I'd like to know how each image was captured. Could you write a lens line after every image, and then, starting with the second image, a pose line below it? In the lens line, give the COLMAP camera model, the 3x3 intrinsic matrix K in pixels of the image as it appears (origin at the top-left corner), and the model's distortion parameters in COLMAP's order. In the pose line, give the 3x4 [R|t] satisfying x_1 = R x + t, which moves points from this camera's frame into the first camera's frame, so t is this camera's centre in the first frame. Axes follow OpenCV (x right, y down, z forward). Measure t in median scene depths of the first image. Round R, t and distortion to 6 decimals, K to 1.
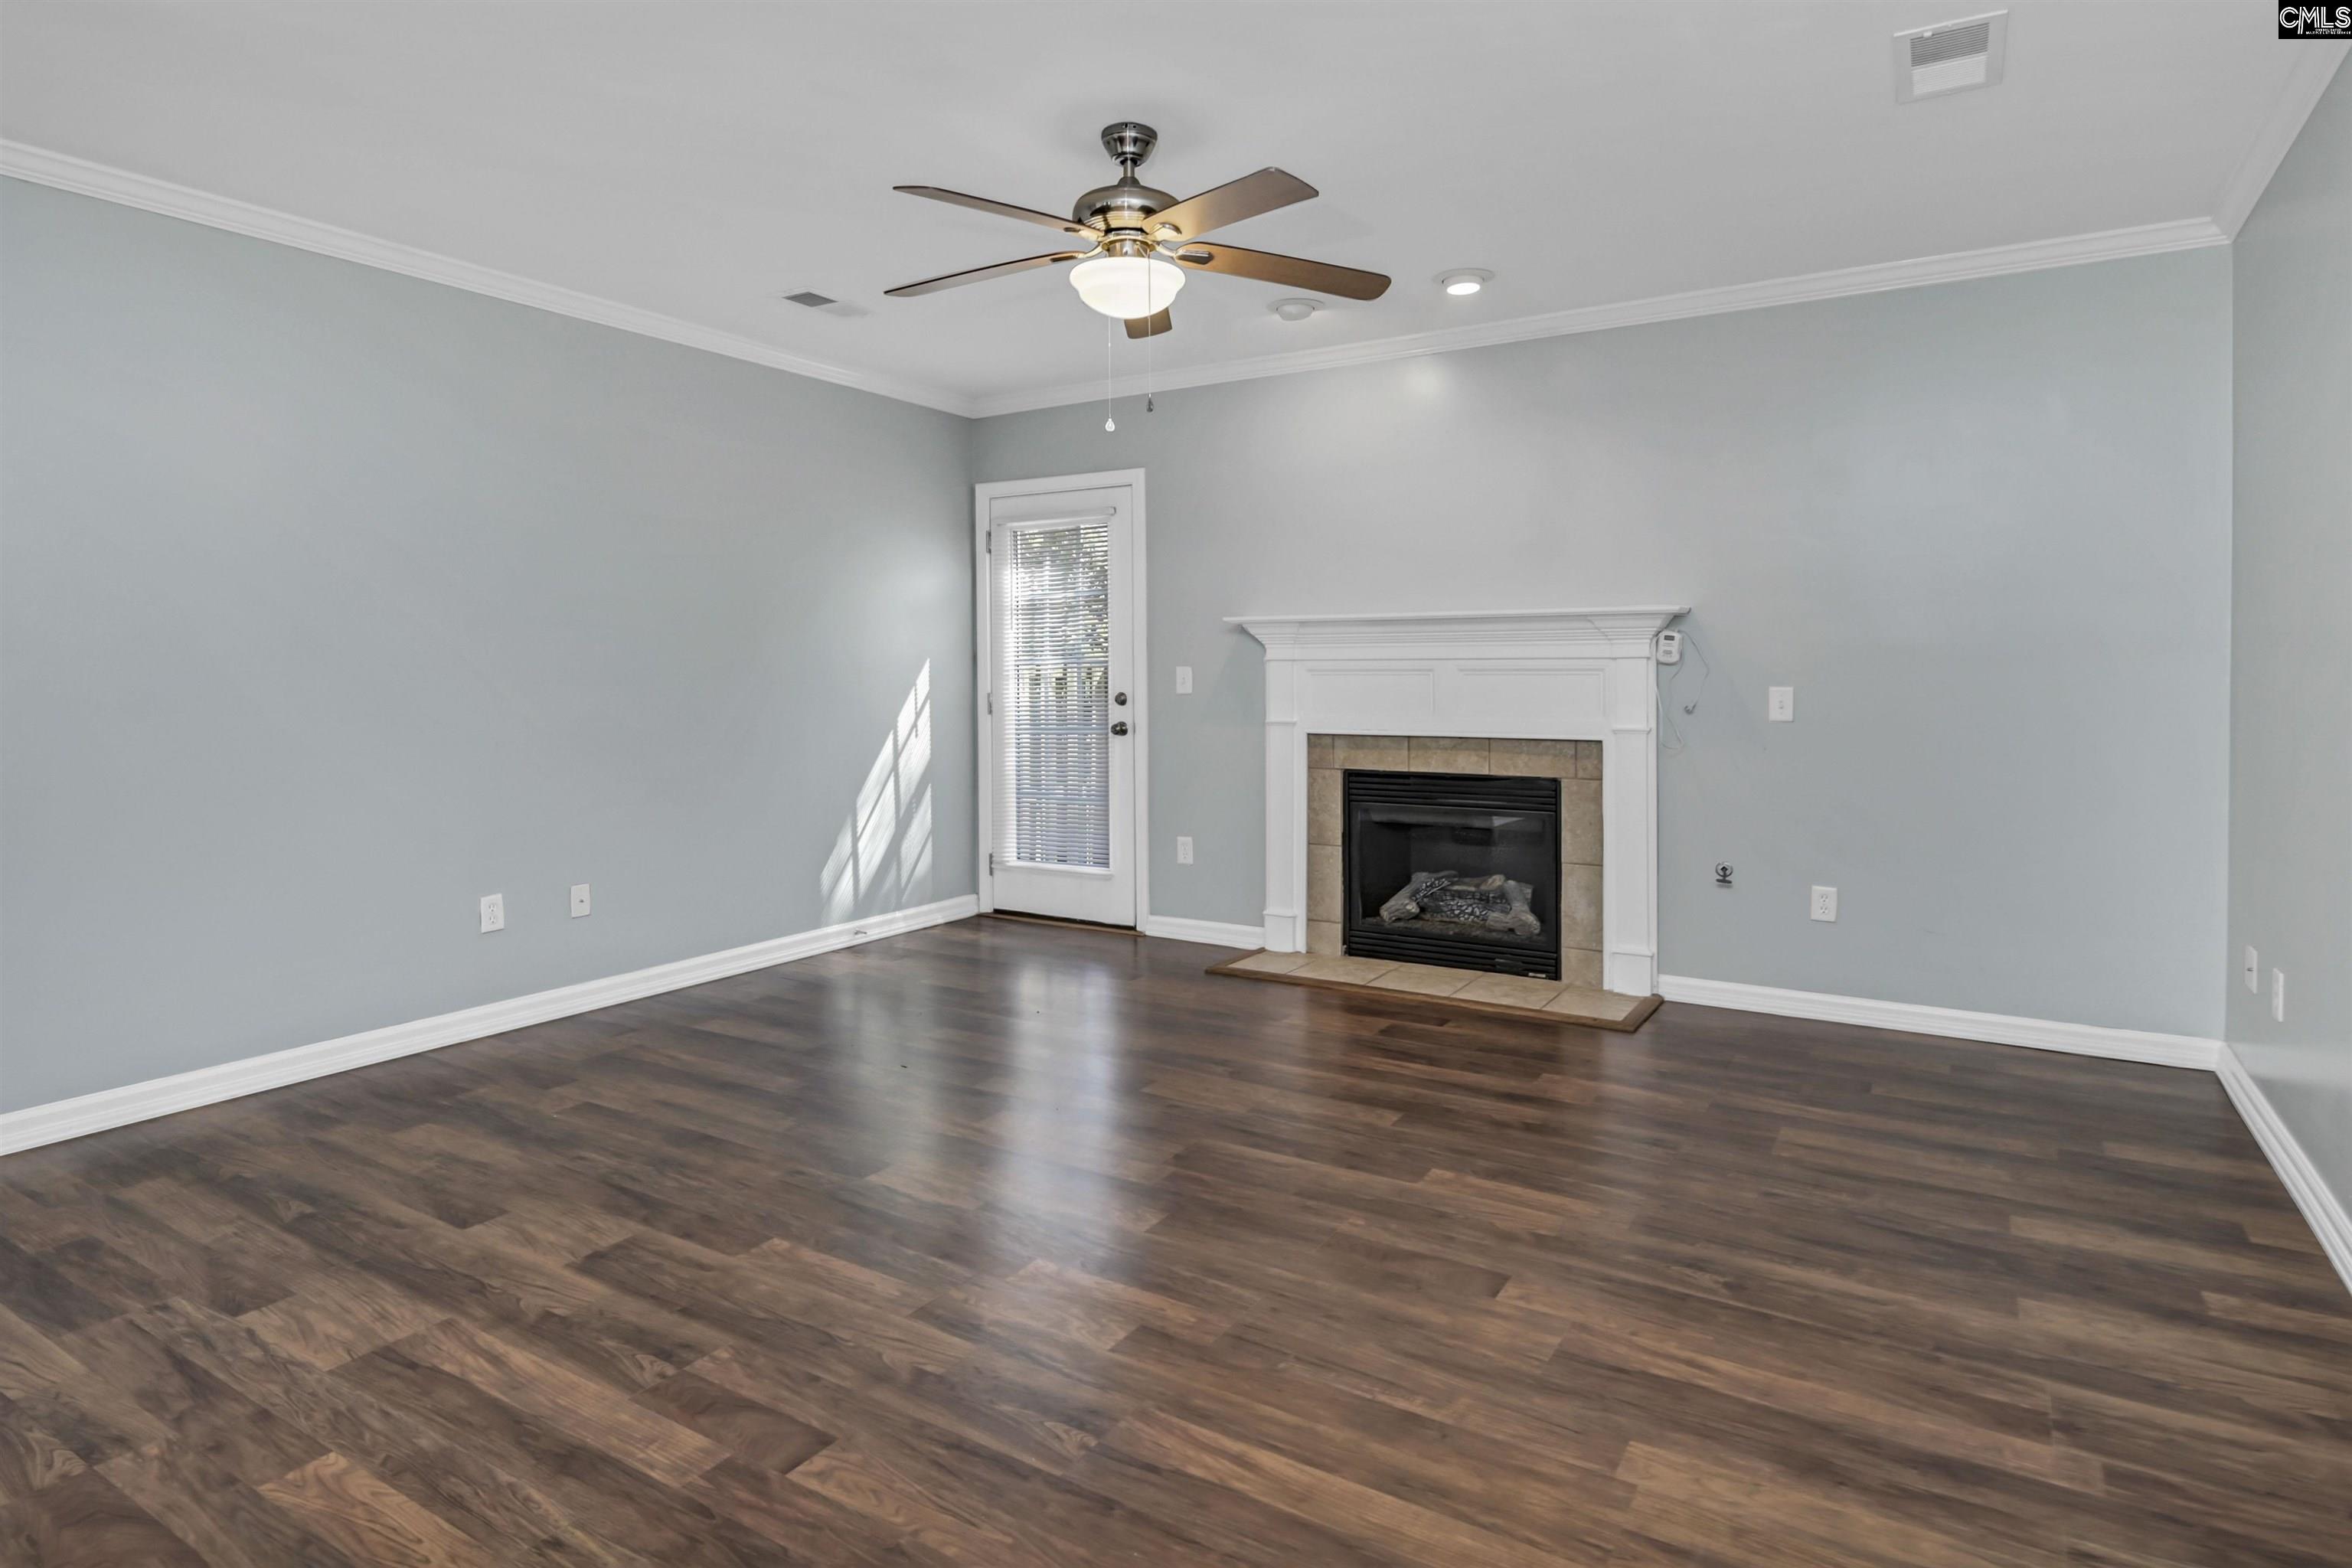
lens RADIAL K [[1265.5, 0, 1175.7], [0, 1265.5, 695.0], [0, 0, 1]] dist [-0.003769, -0.001058]
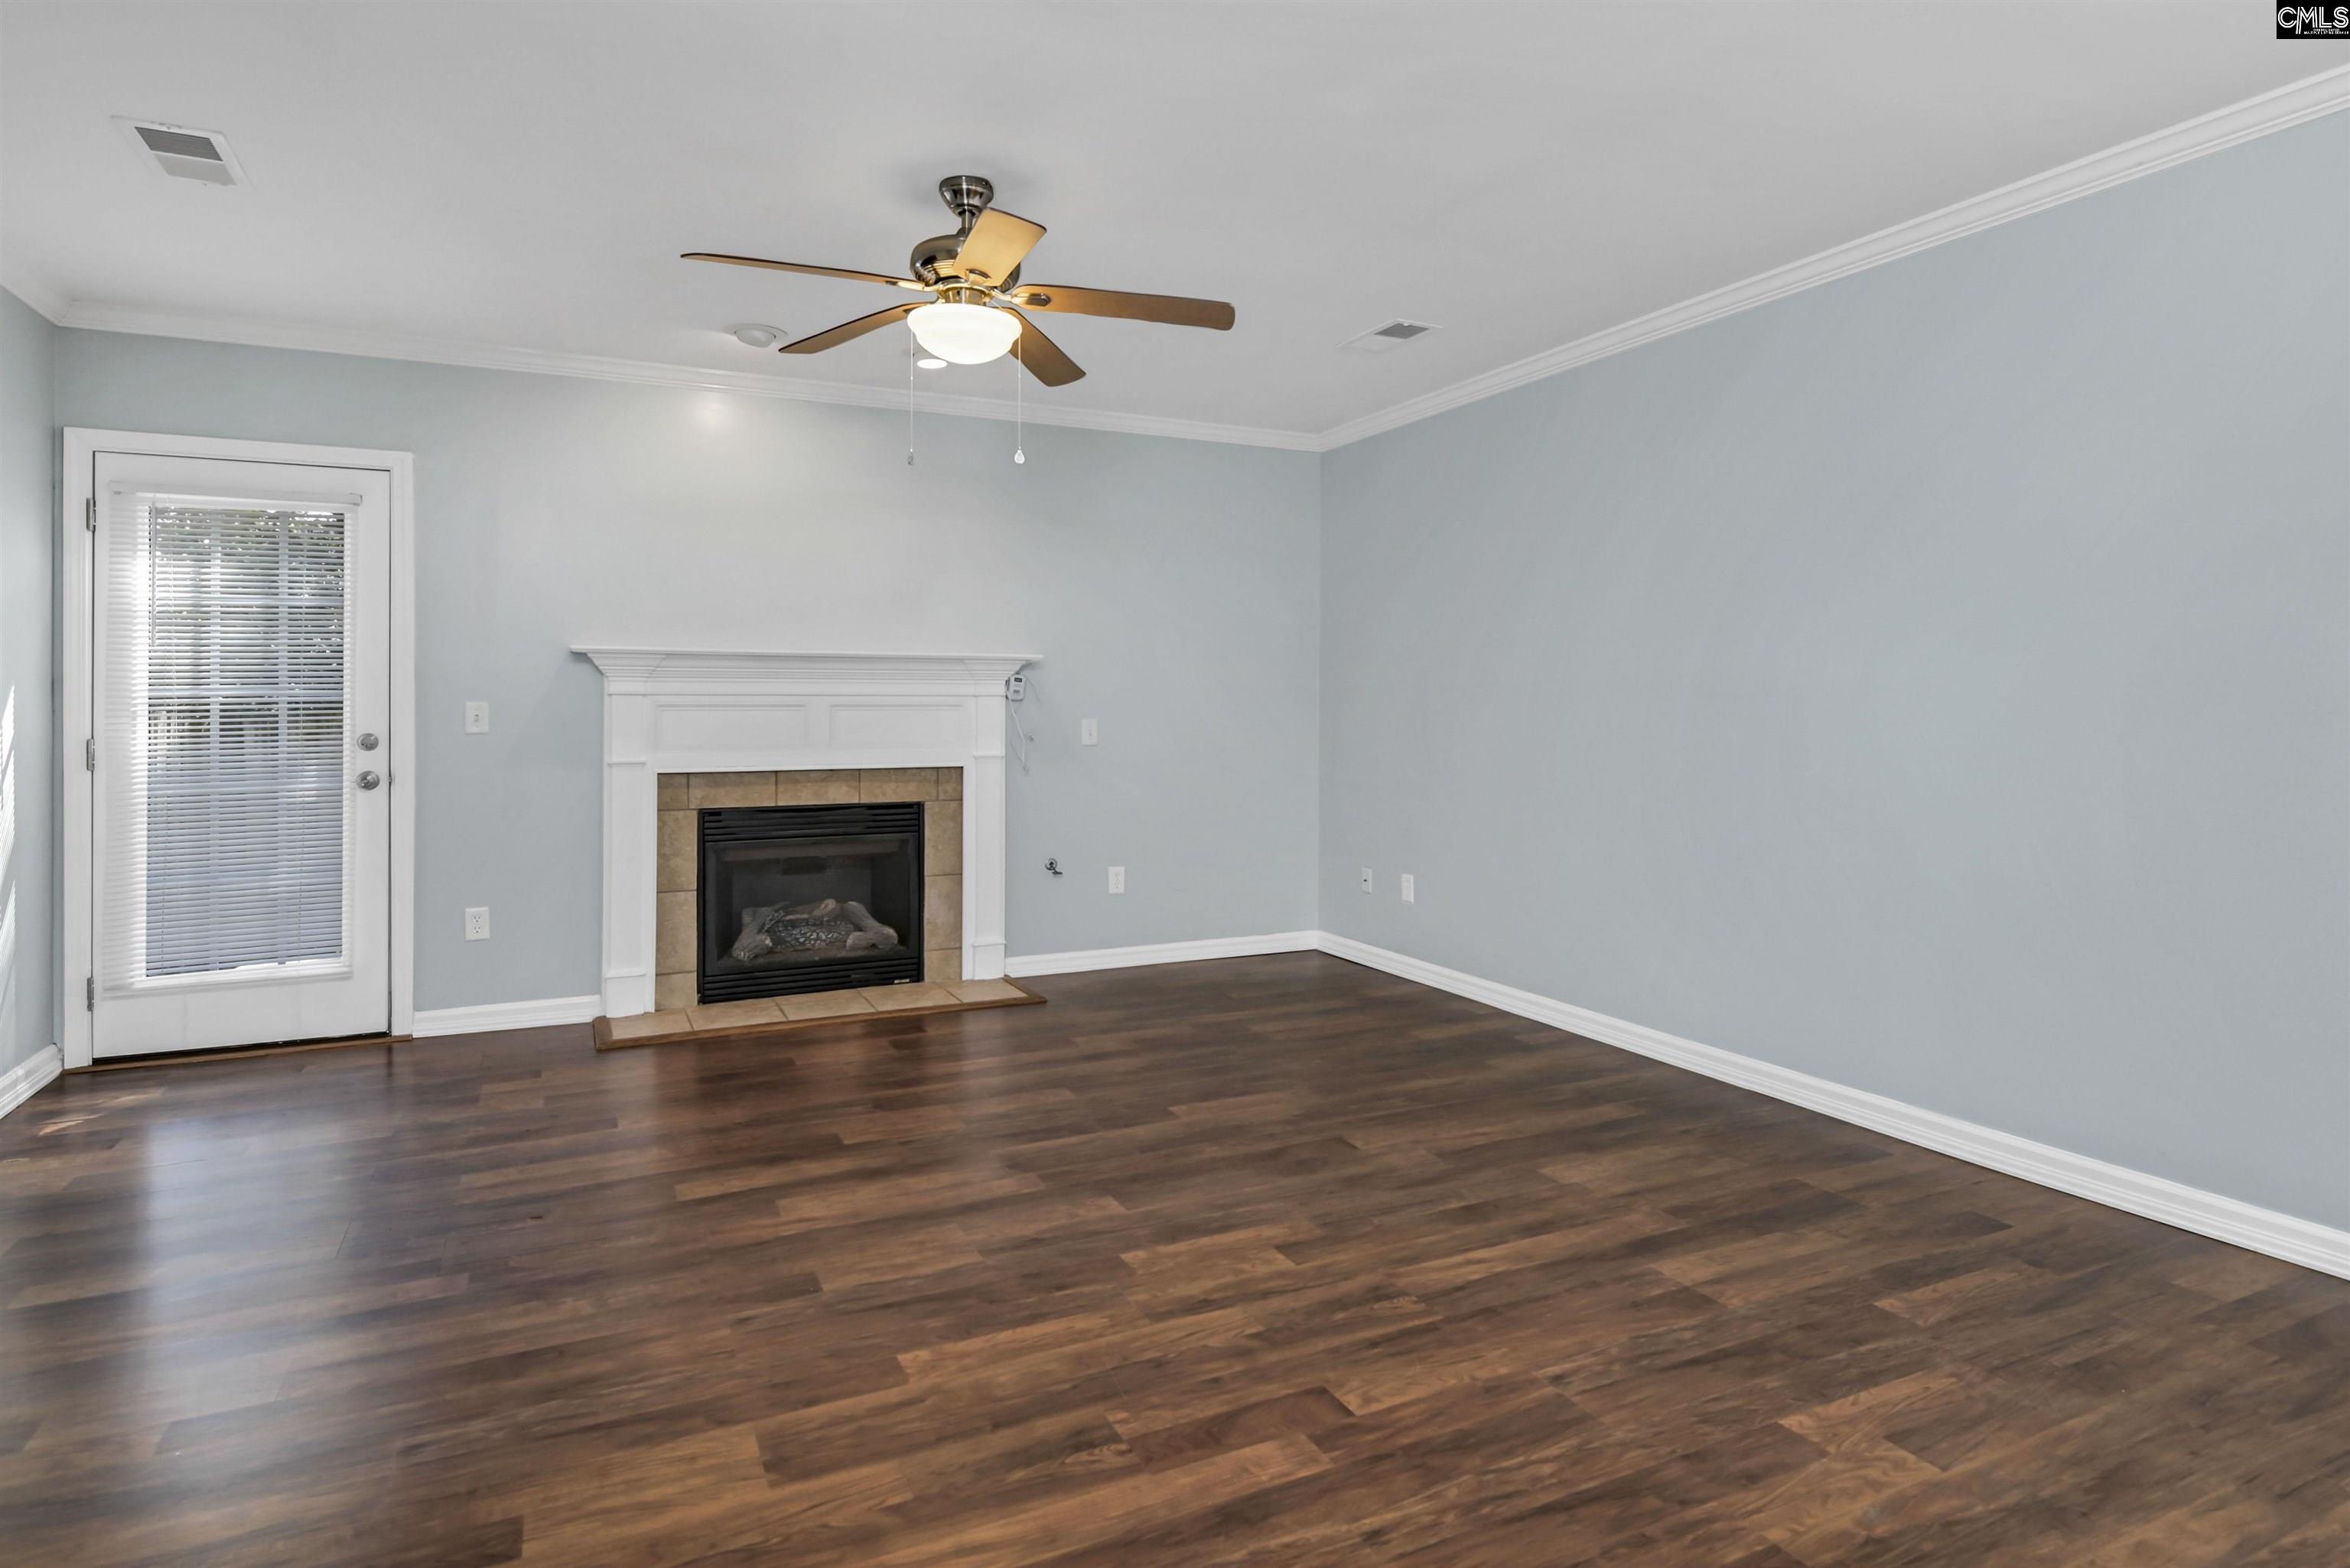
lens RADIAL K [[1264.3, 0, 1174.7], [0, 1264.3, 695.1], [0, 0, 1]] dist [-0.003769, -0.001058]
pose [[0.538796, 0.009648, 0.842381, -0.551389], [0.014648, 0.999676, -0.020819, -0.002658], [-0.842309, 0.023557, 0.538480, 0.208383]]
